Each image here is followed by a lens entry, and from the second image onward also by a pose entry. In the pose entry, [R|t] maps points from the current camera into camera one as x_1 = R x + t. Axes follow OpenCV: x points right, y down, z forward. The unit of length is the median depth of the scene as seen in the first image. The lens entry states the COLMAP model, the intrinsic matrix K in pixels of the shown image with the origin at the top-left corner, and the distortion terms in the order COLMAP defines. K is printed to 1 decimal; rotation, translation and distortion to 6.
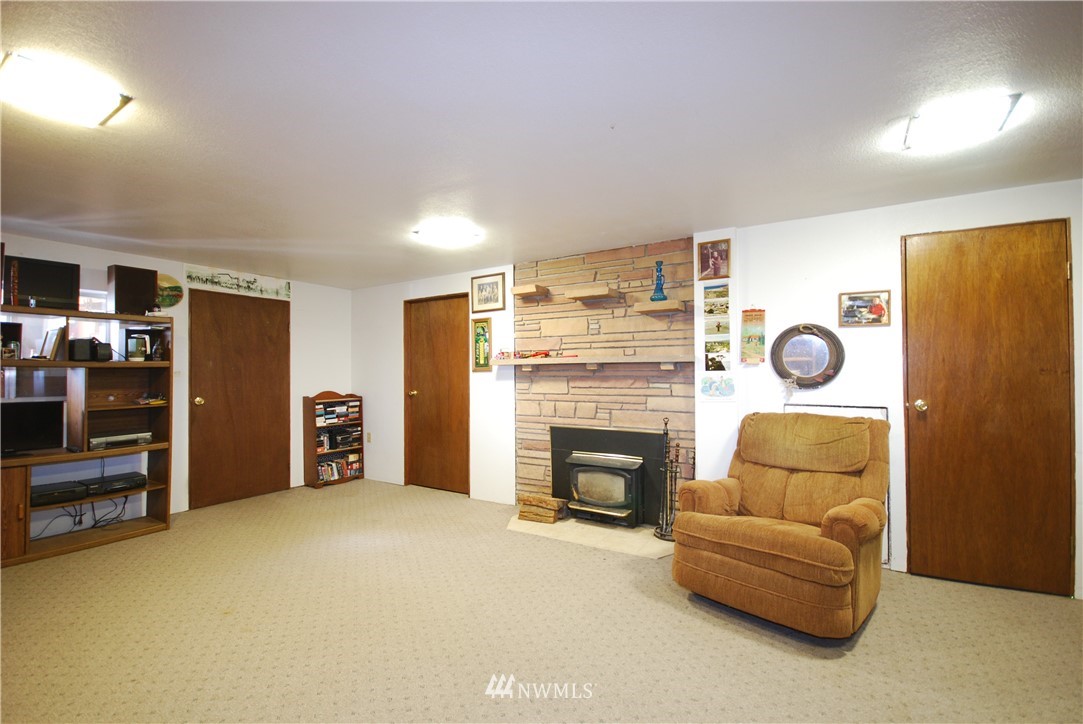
lens RADIAL K [[474.4, 0, 539.0], [0, 474.4, 363.7], [0, 0, 1]] dist [-0.008867, -0.000094]
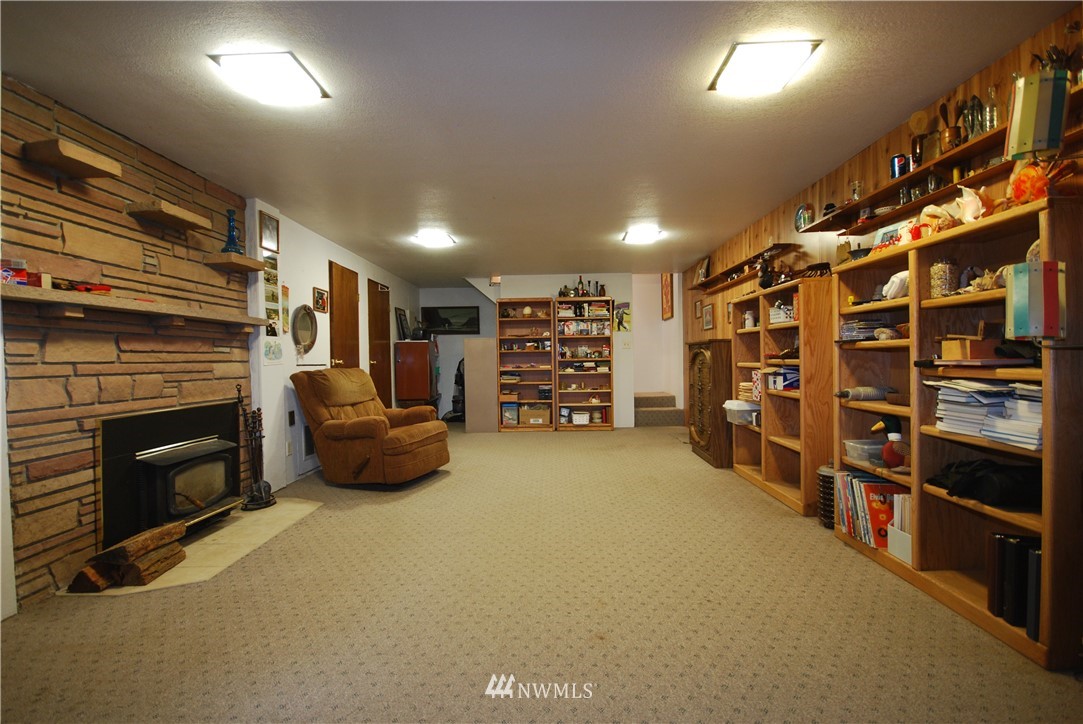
lens RADIAL K [[491.9, 0, 530.6], [0, 491.9, 361.9], [0, 0, 1]] dist [-0.000398, -0.000097]
pose [[-0.489276, 0.004900, 0.872115, -0.793754], [-0.003613, 0.999964, -0.007646, 0.071357], [-0.872122, -0.006892, -0.489240, 0.917004]]
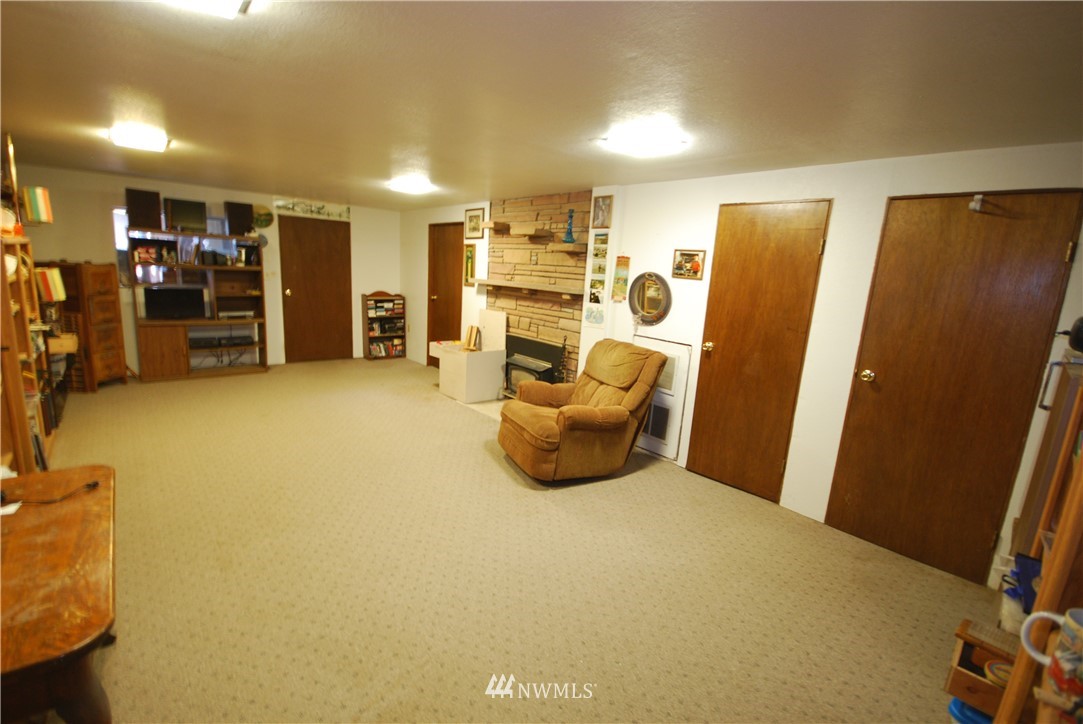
lens RADIAL K [[474.4, 0, 539.0], [0, 474.4, 363.7], [0, 0, 1]] dist [-0.008867, -0.000094]
pose [[0.954905, 0.119210, -0.271929, 0.528046], [-0.060103, 0.974507, 0.216155, -0.082383], [0.290765, -0.190064, 0.937727, -0.238265]]
